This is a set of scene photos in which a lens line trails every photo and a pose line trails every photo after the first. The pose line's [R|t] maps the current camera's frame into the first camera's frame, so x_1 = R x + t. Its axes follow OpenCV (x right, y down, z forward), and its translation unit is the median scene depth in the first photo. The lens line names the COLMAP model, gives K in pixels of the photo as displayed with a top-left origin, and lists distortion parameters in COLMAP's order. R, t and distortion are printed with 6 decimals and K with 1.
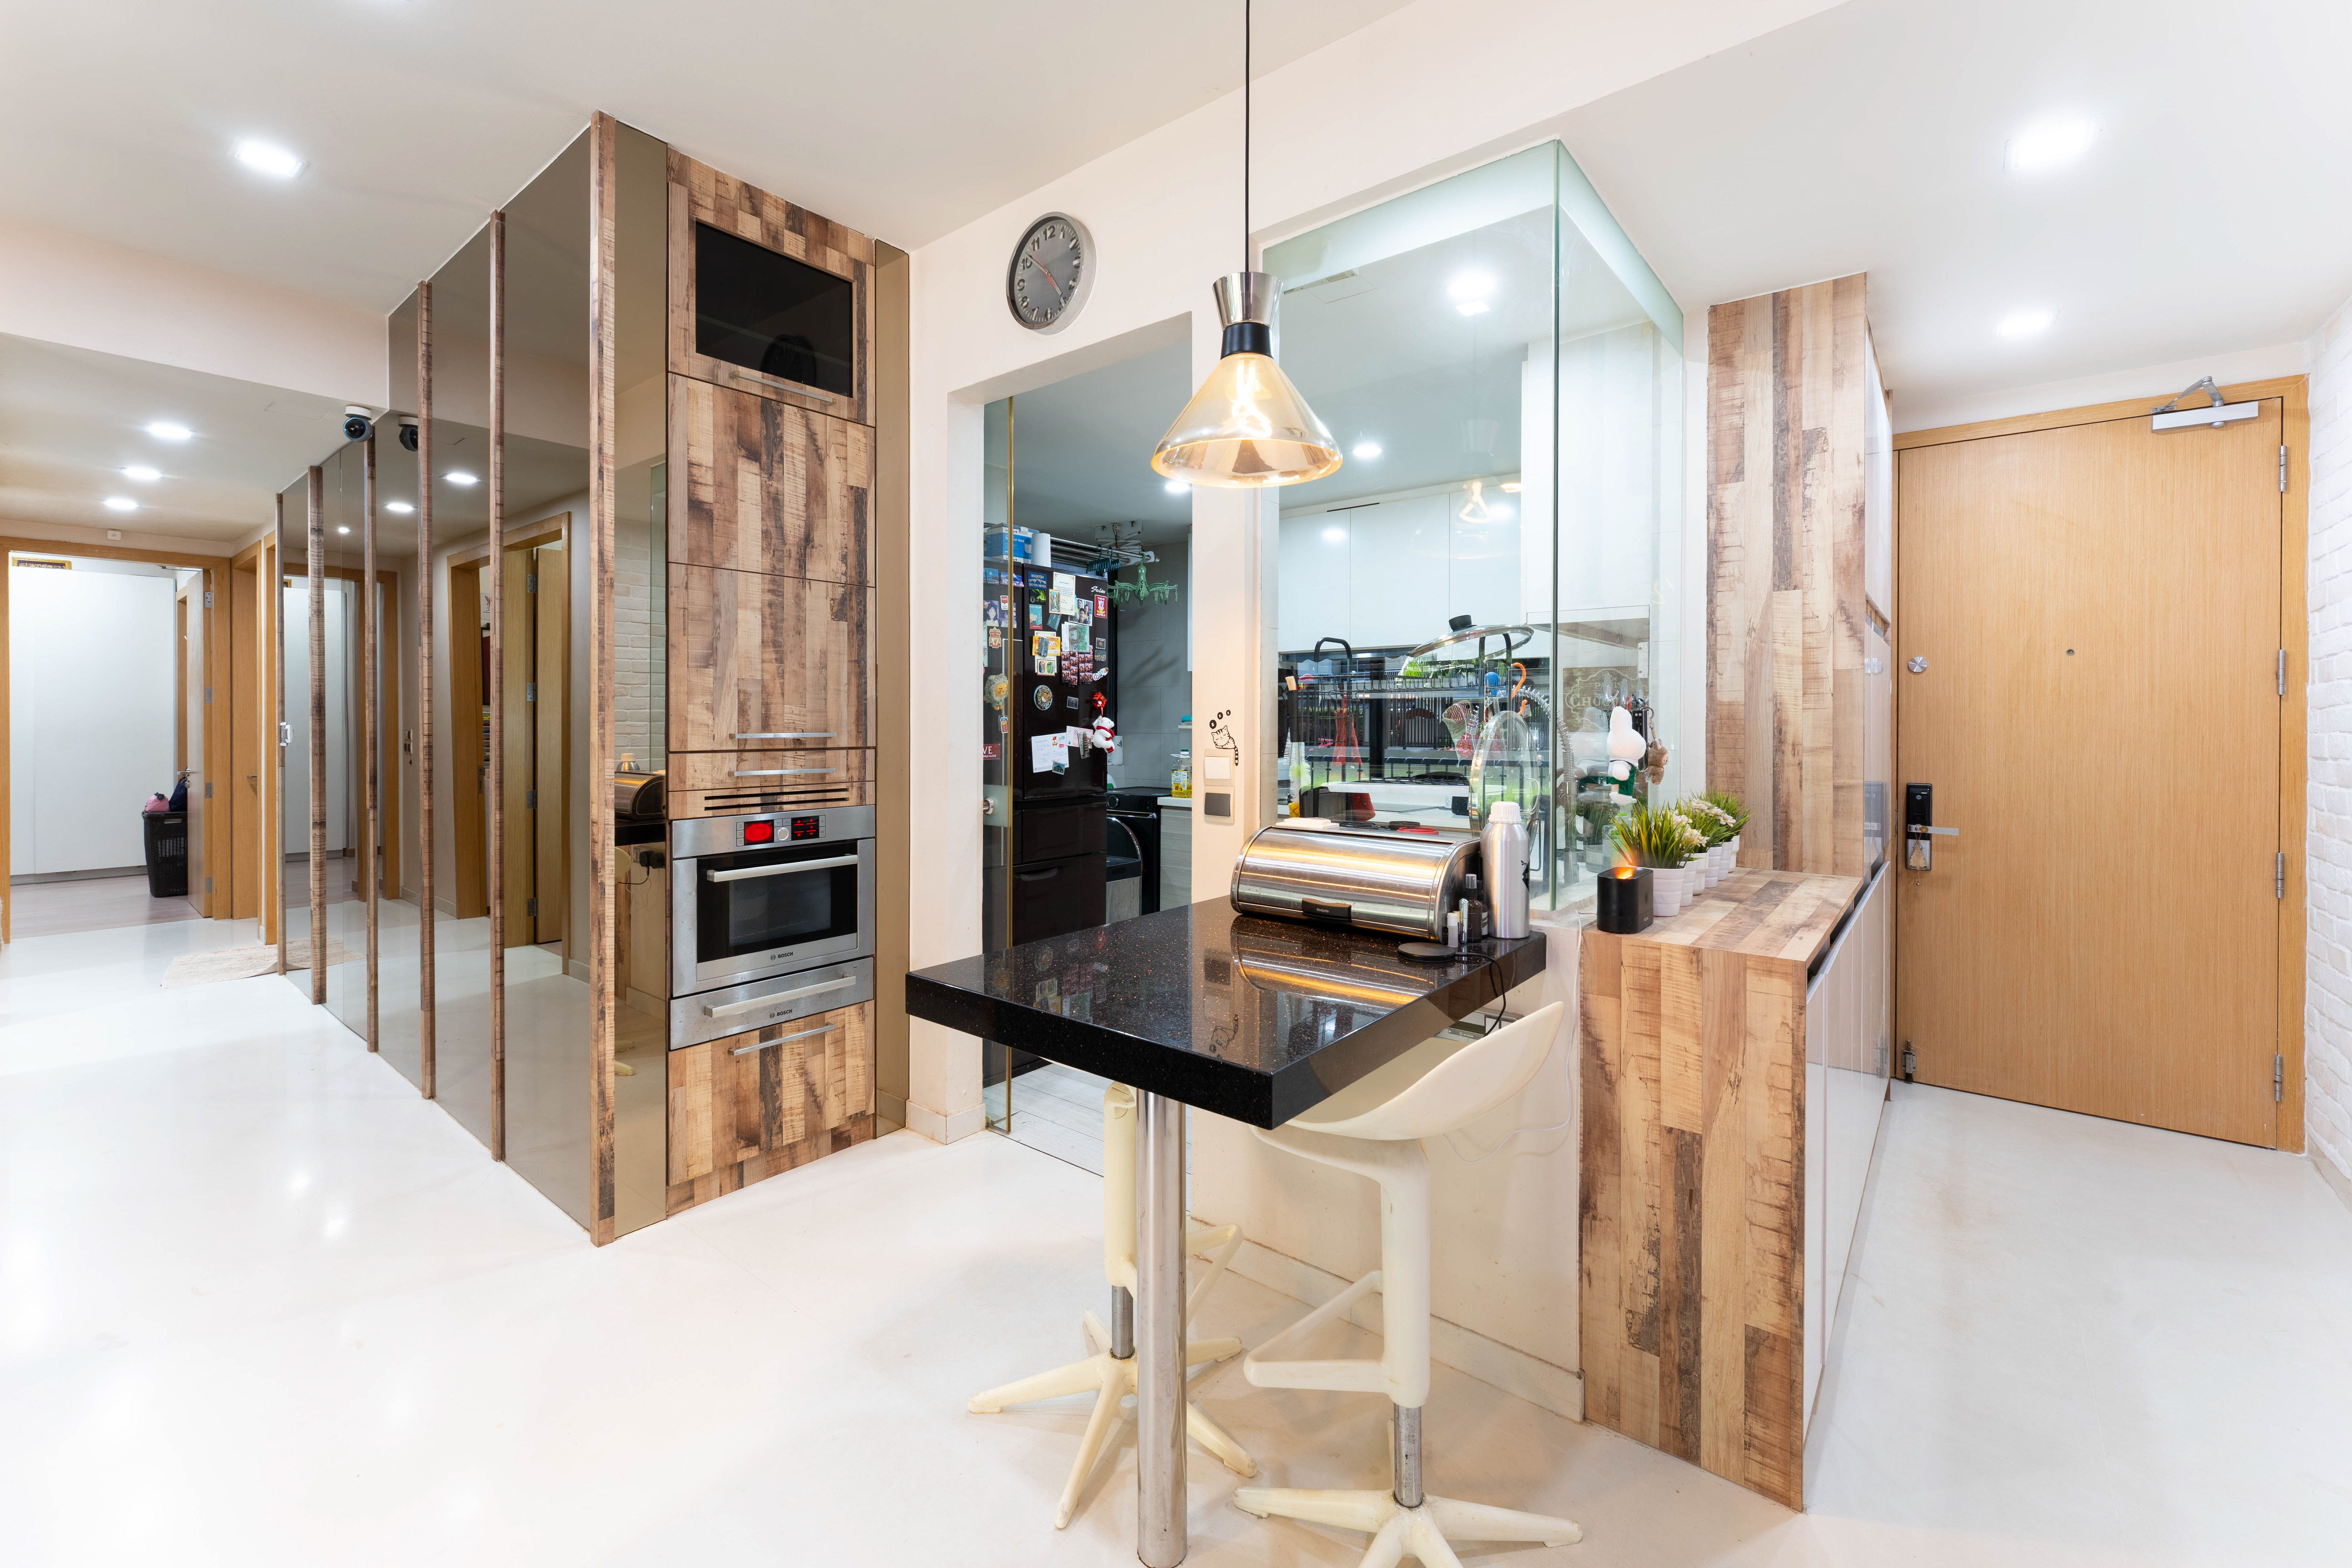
lens RADIAL K [[973.5, 0, 1197.8], [0, 973.5, 726.9], [0, 0, 1]] dist [-0.001879, 0.000162]
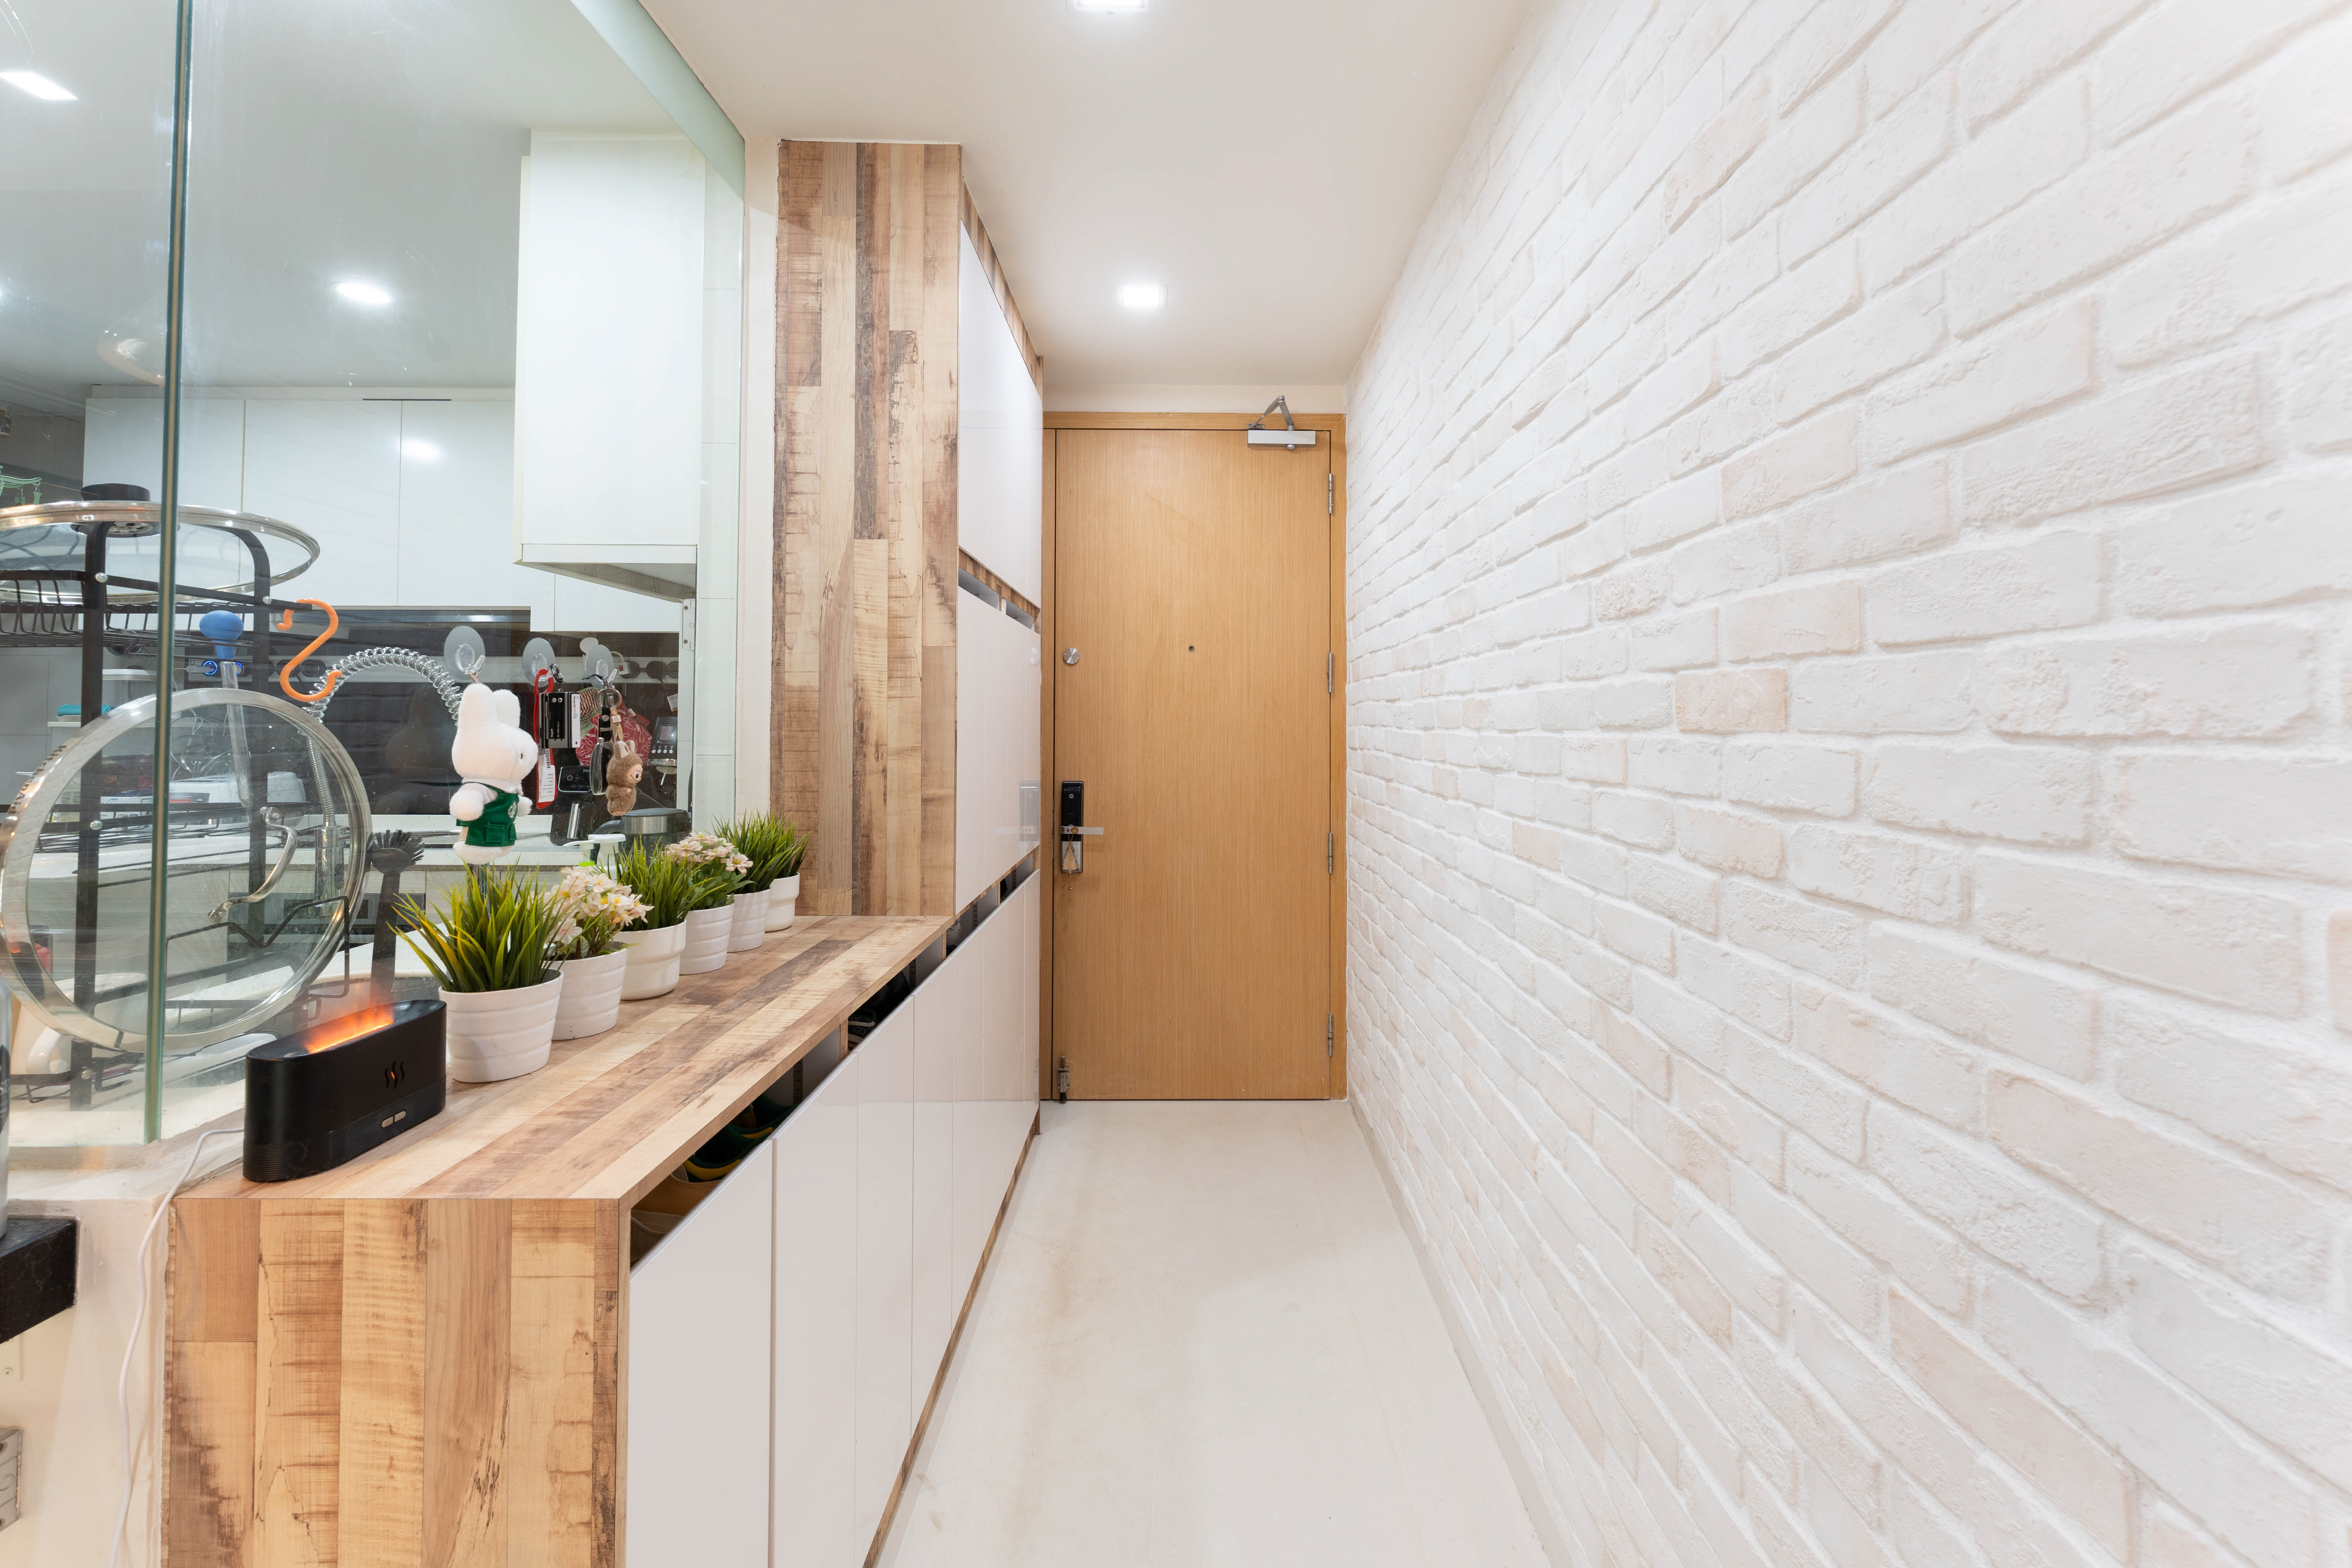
lens RADIAL K [[973.5, 0, 1205.0], [0, 973.5, 697.9], [0, 0, 1]] dist [-0.001879, 0.000162]
pose [[0.768222, 0.014795, 0.640013, 0.326541], [0.001674, 0.999683, -0.025119, 0.001286], [-0.640182, 0.020369, 0.767953, 0.262962]]
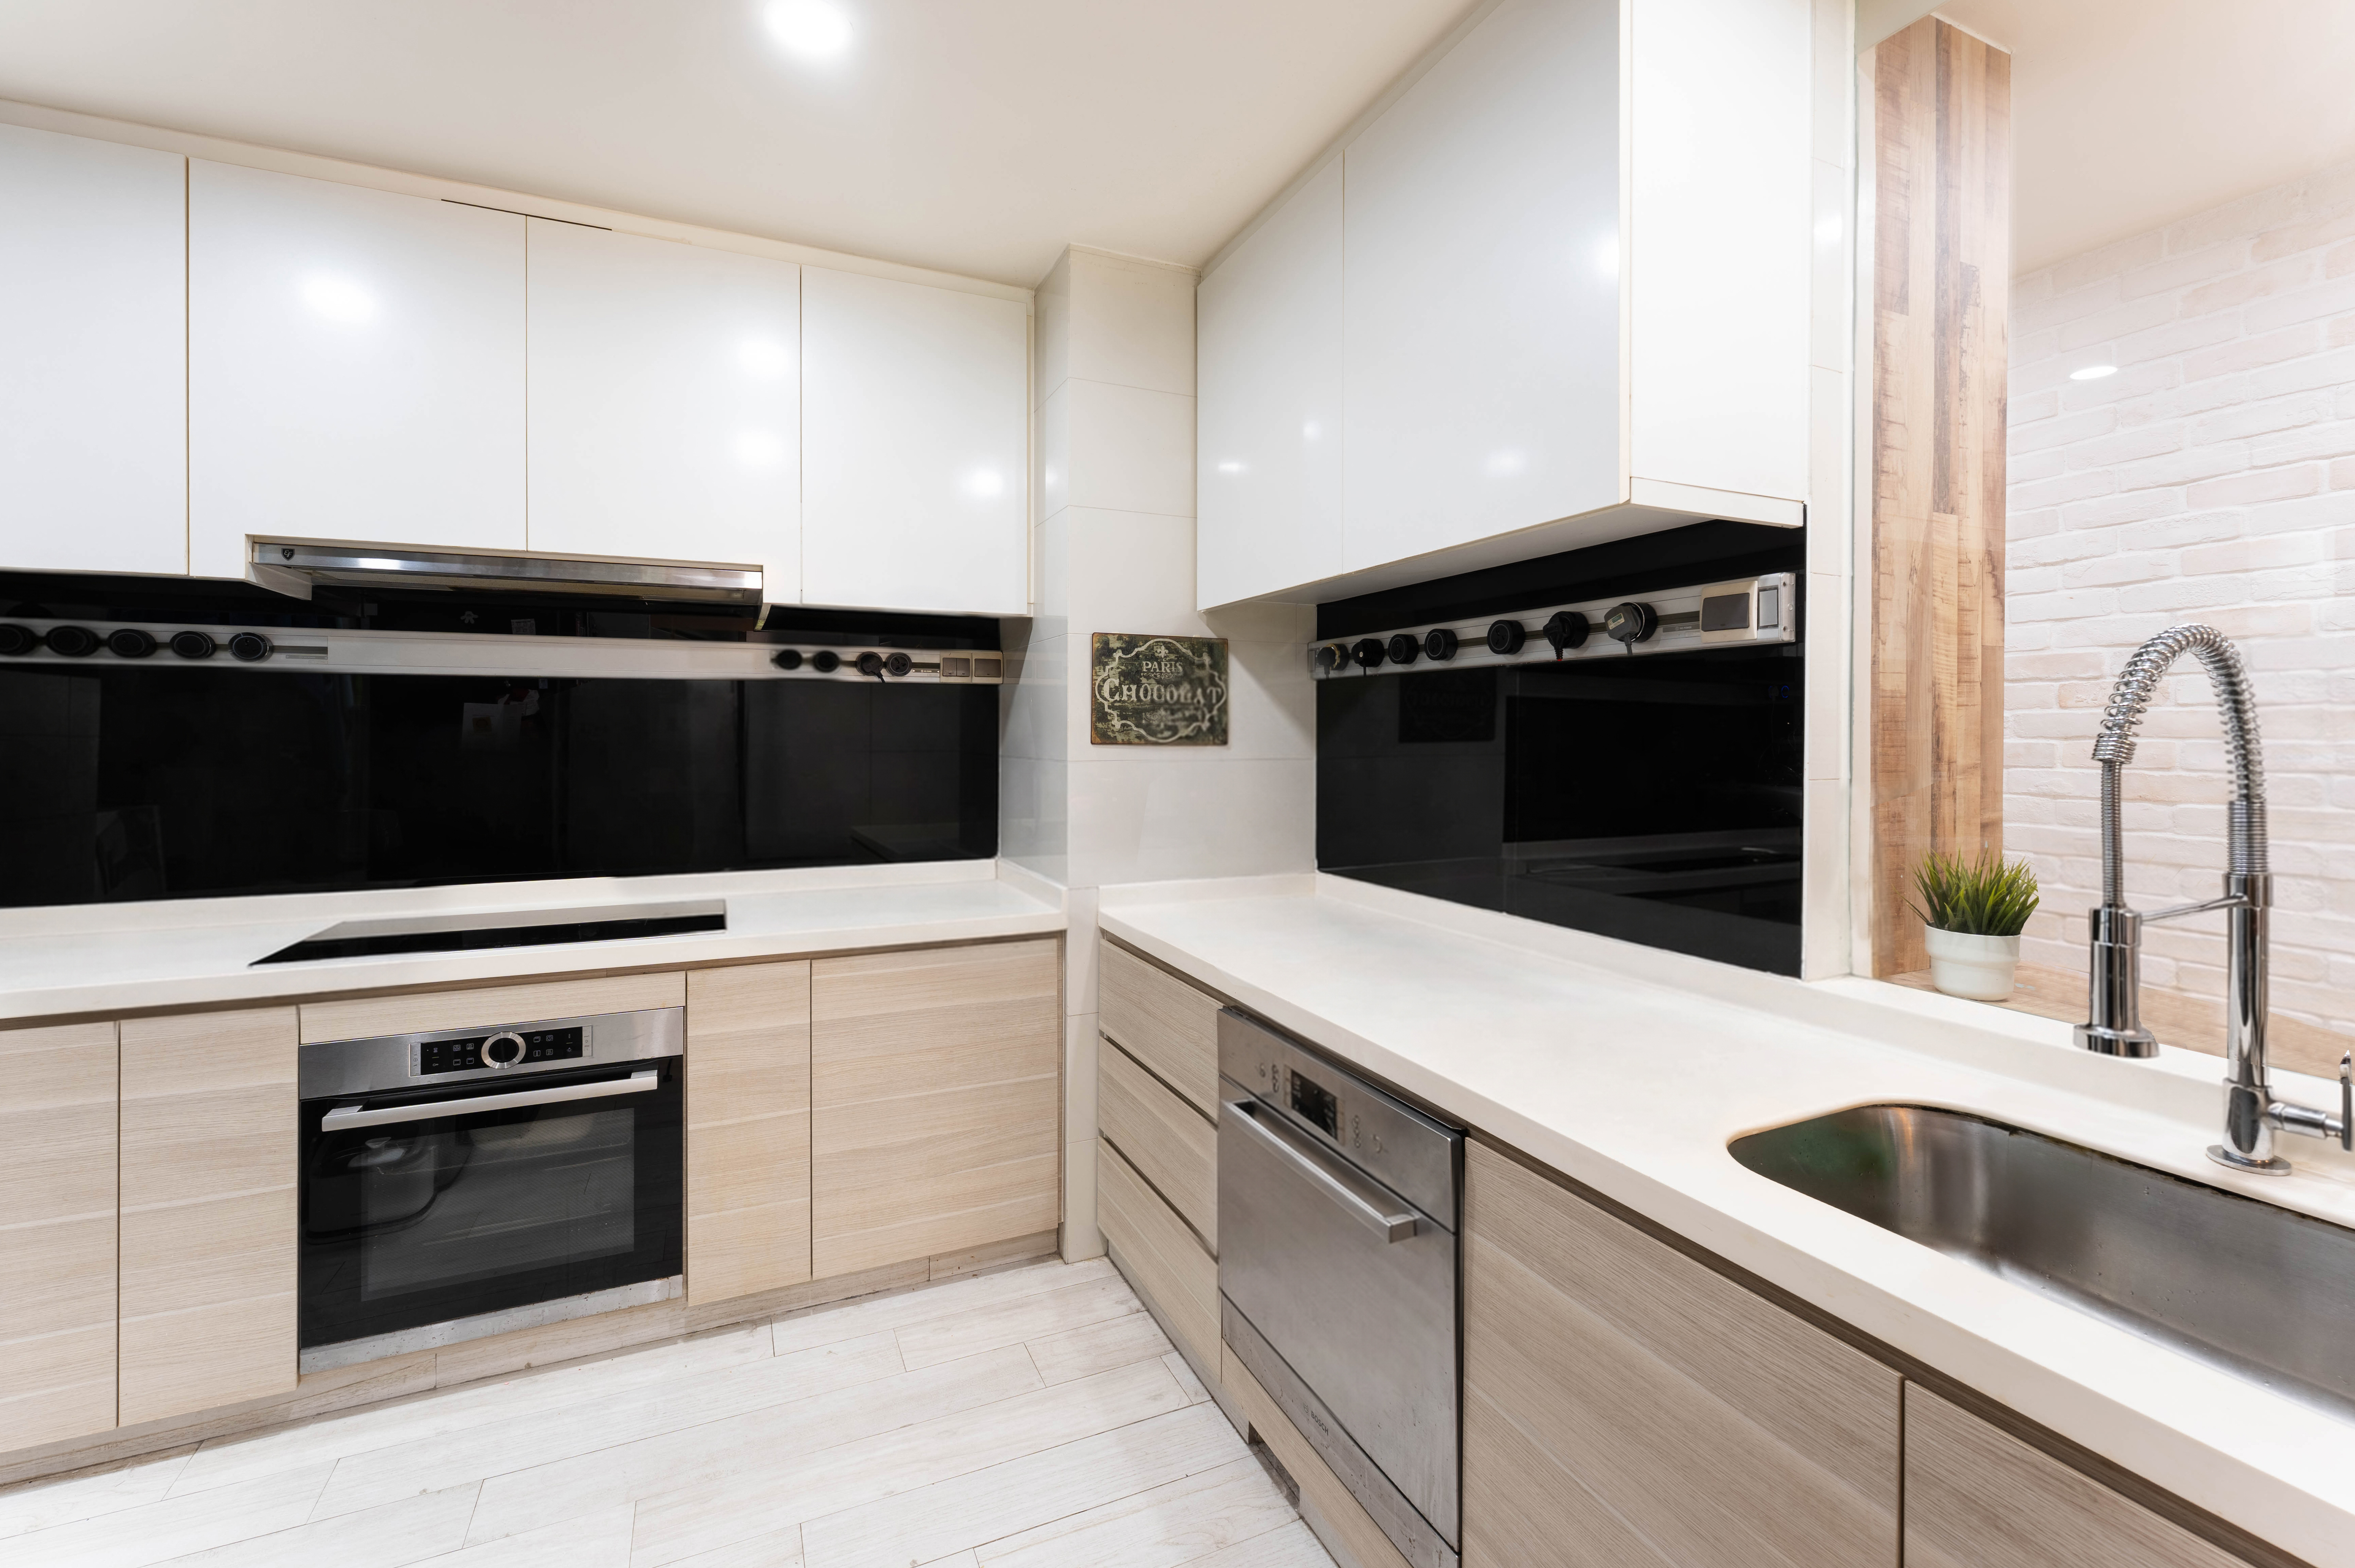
lens RADIAL K [[974.6, 0, 1171.0], [0, 974.6, 740.7], [0, 0, 1]] dist [-0.001879, 0.000162]
pose [[0.452780, -0.011204, 0.891552, -0.170897], [0.008471, 0.999930, 0.008265, -0.004886], [-0.891582, 0.003810, 0.452843, 1.161680]]
